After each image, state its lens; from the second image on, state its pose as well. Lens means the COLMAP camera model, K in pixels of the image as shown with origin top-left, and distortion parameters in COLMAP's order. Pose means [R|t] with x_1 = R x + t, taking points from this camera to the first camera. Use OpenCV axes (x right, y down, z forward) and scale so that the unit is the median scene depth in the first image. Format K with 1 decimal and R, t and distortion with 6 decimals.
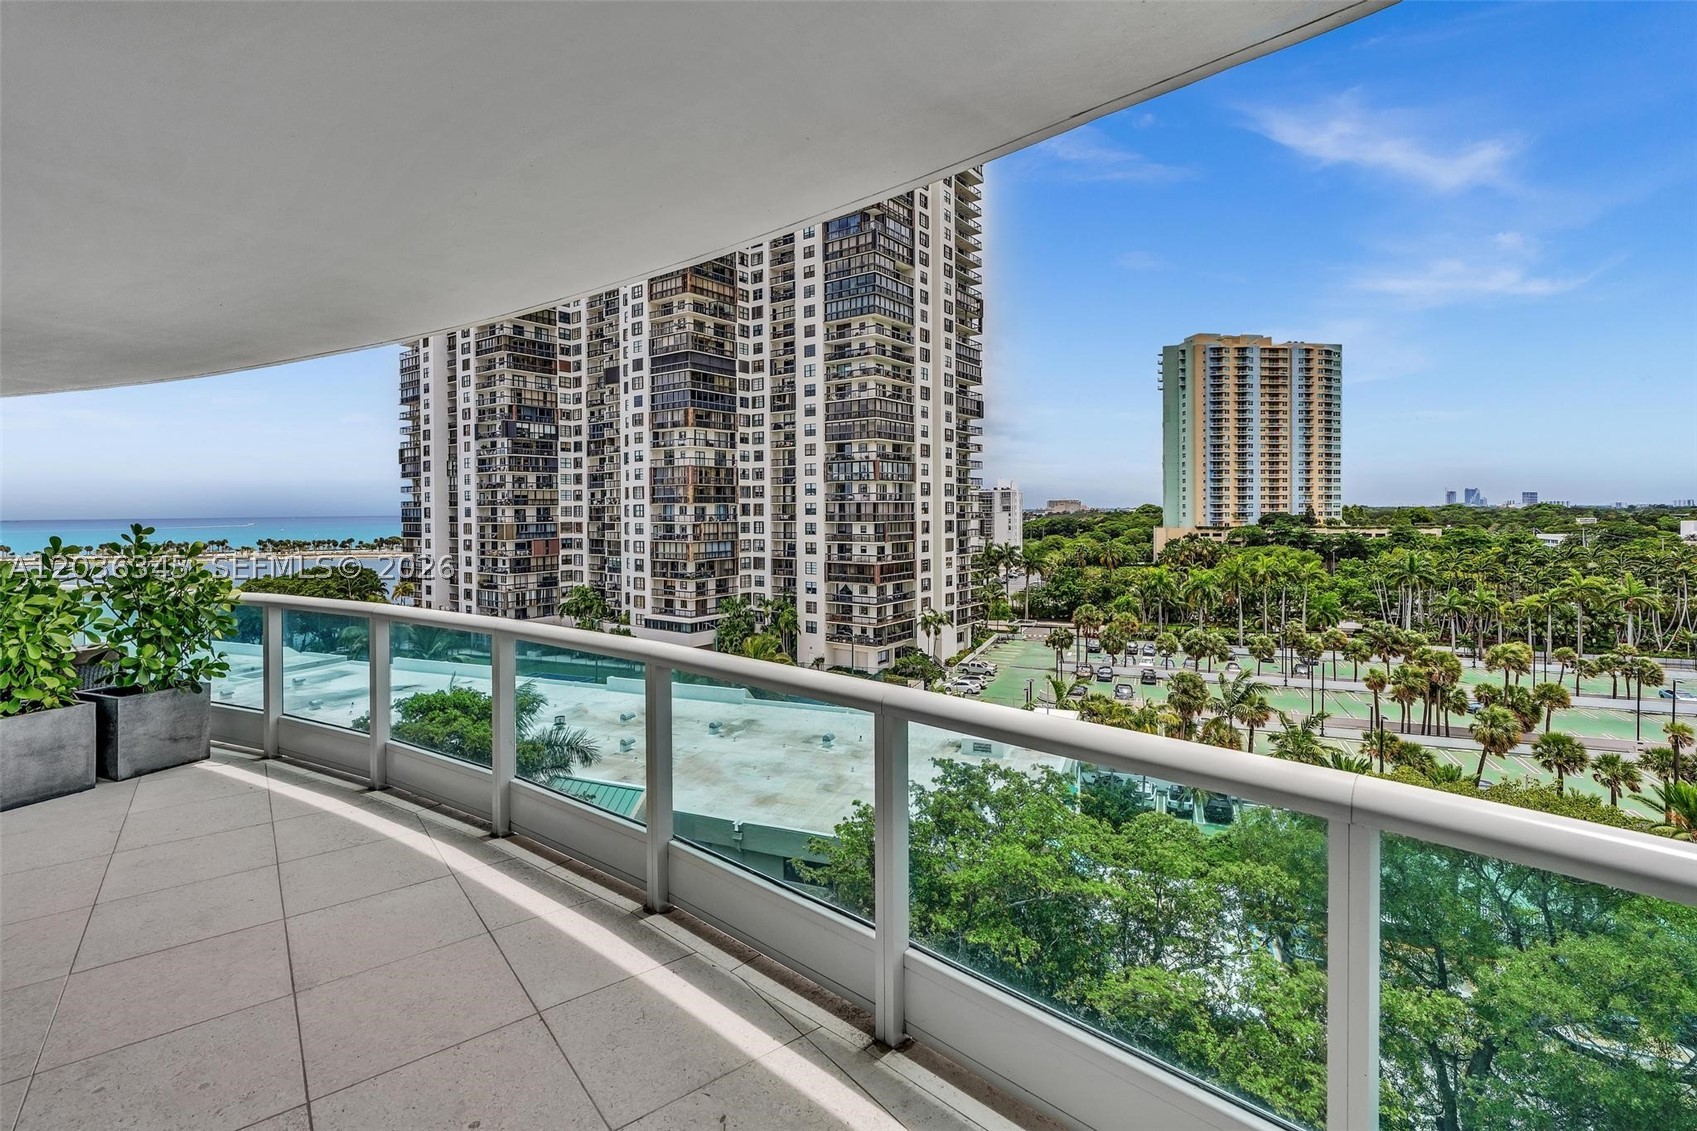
lens RADIAL K [[780.2, 0, 851.6], [0, 780.2, 519.2], [0, 0, 1]] dist [-0.003626, -0.000061]
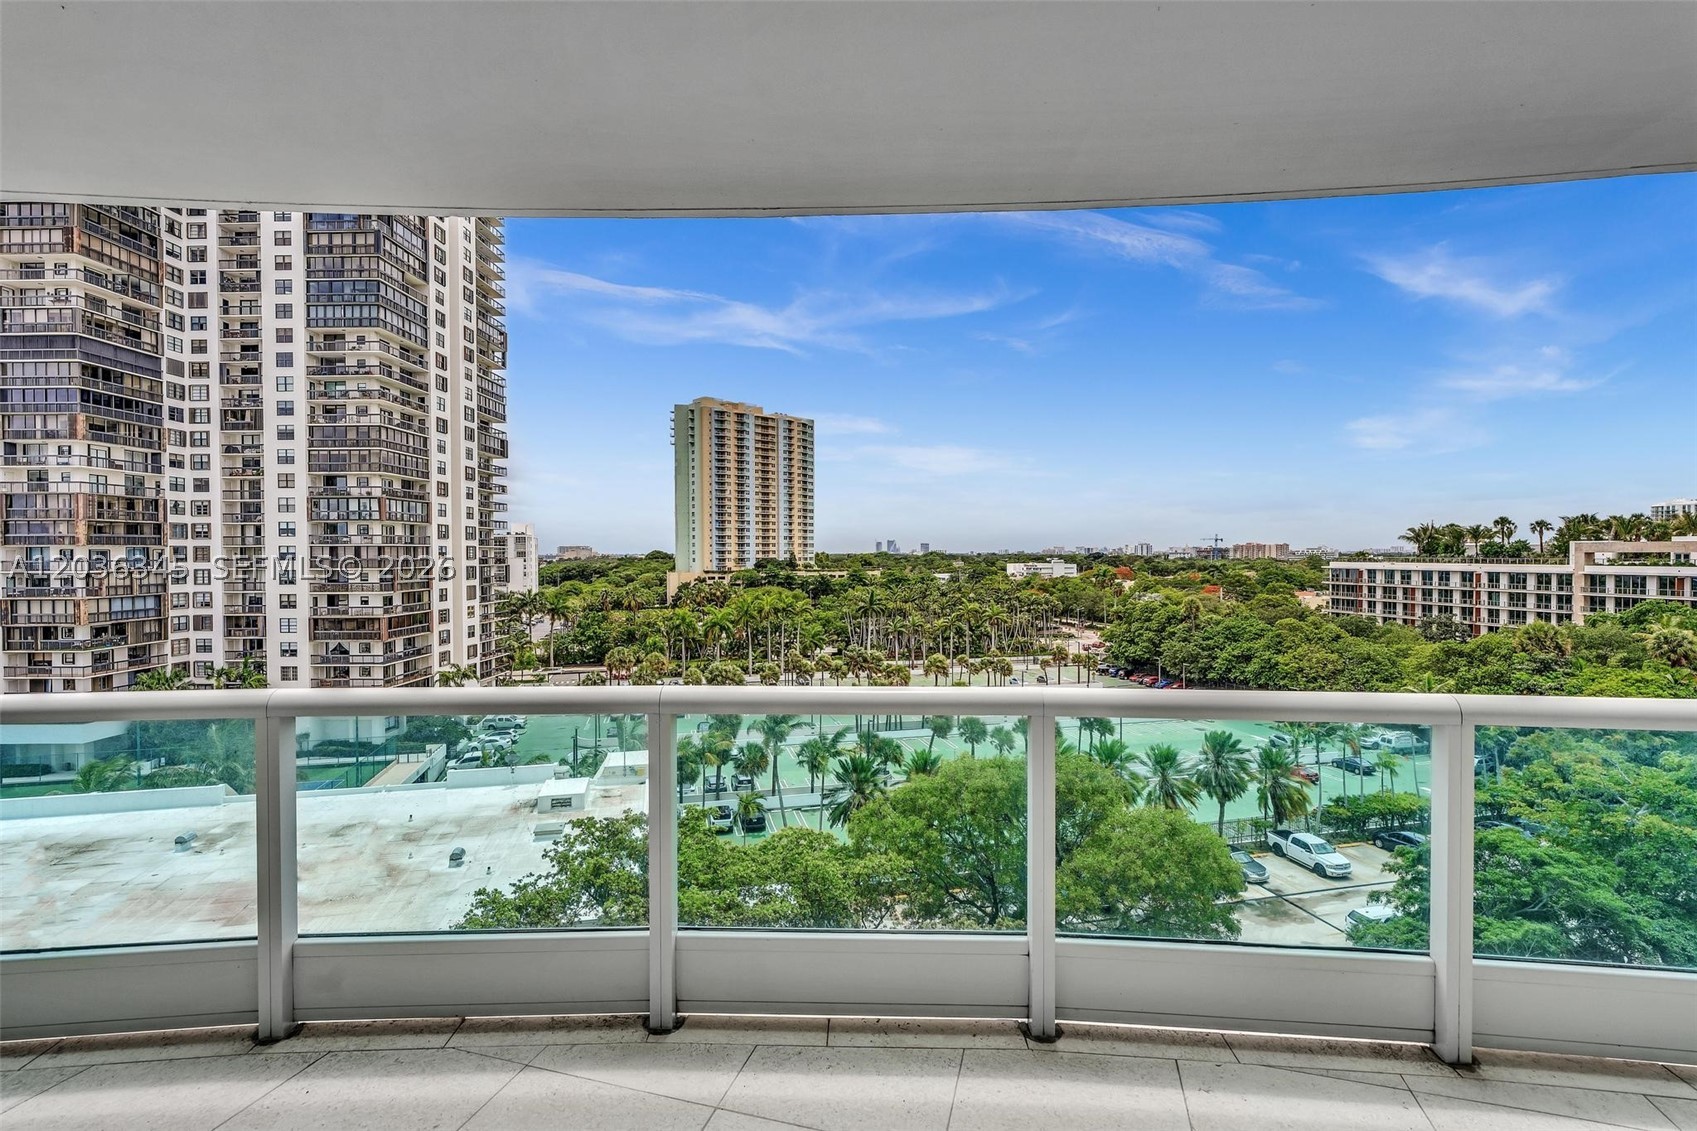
lens RADIAL K [[755.3, 0, 848.5], [0, 755.3, 565.5], [0, 0, 1]] dist [-0.004853, 0.000037]
pose [[0.816058, -0.006160, 0.577937, -0.024458], [0.005717, 0.999980, 0.002586, 0.000884], [-0.577942, 0.001194, 0.816077, 0.013365]]
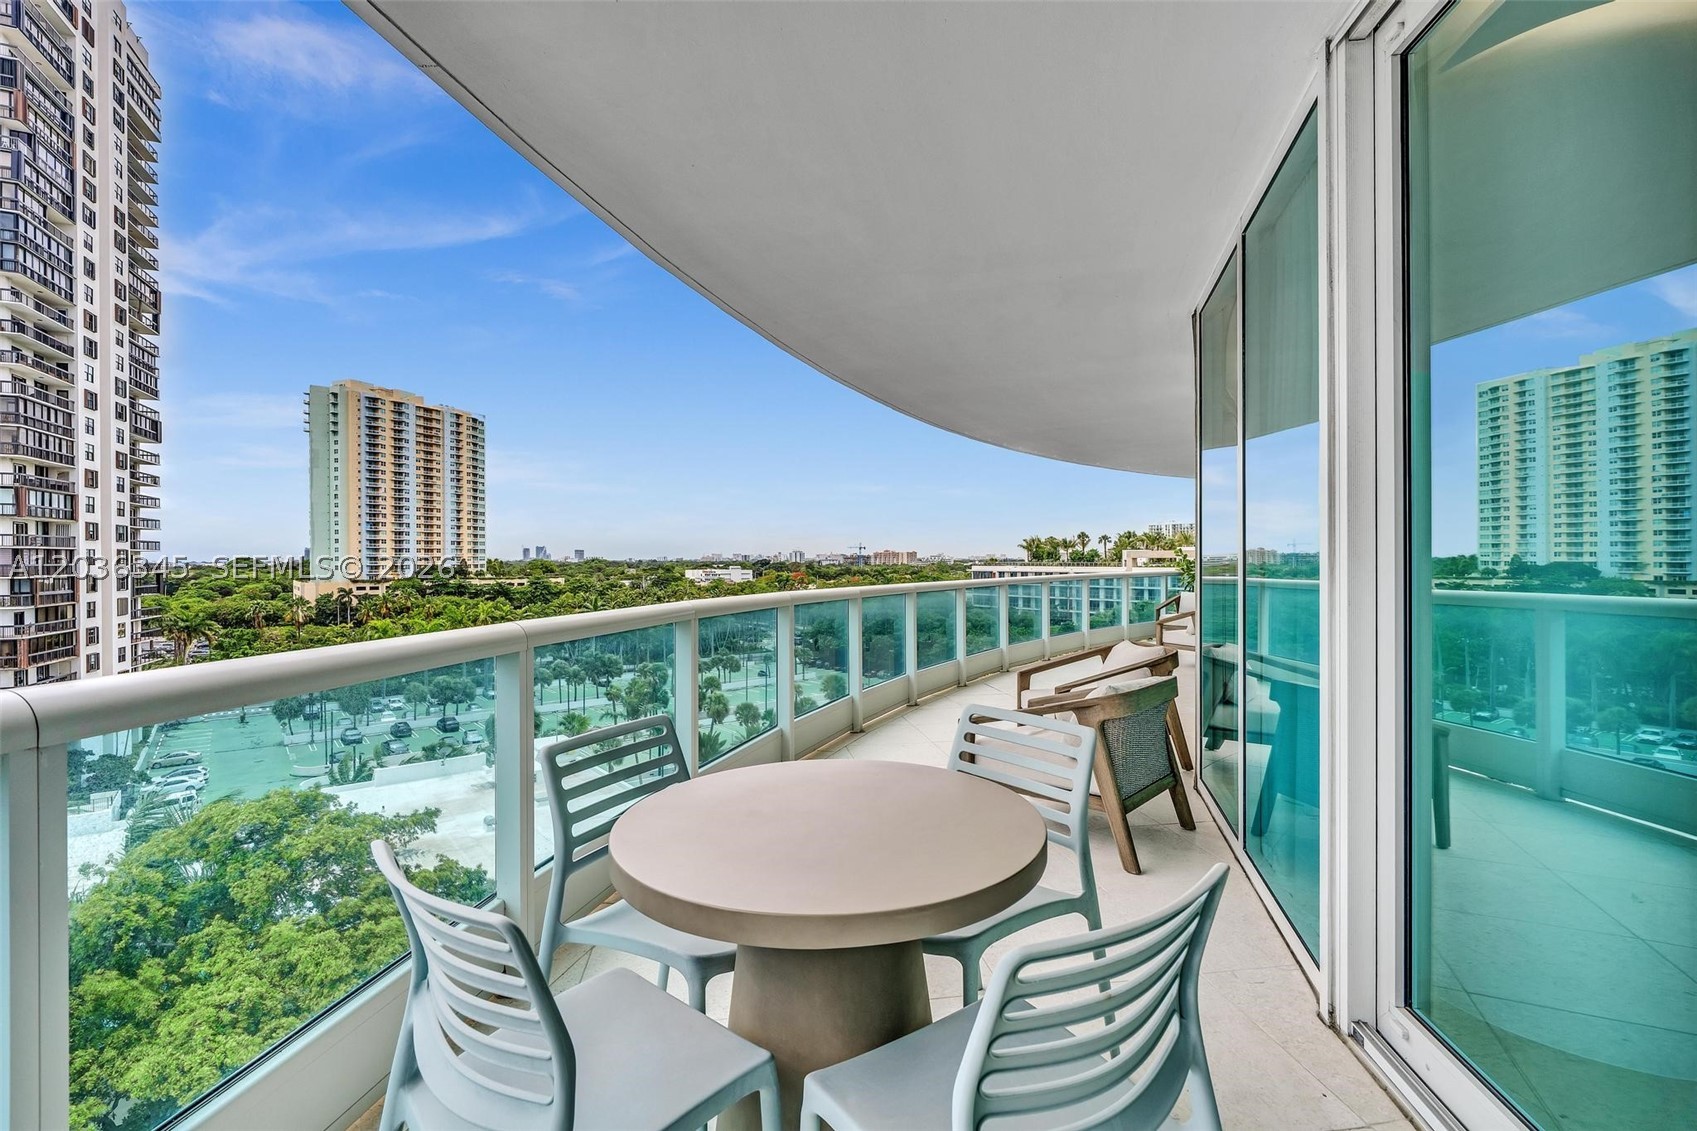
lens RADIAL K [[755.3, 0, 848.5], [0, 755.3, 565.5], [0, 0, 1]] dist [-0.004853, 0.000037]
pose [[0.488348, -0.003500, 0.872642, -0.155139], [0.012032, 0.999924, -0.002723, 0.003370], [-0.872566, 0.011830, 0.488353, 0.034313]]
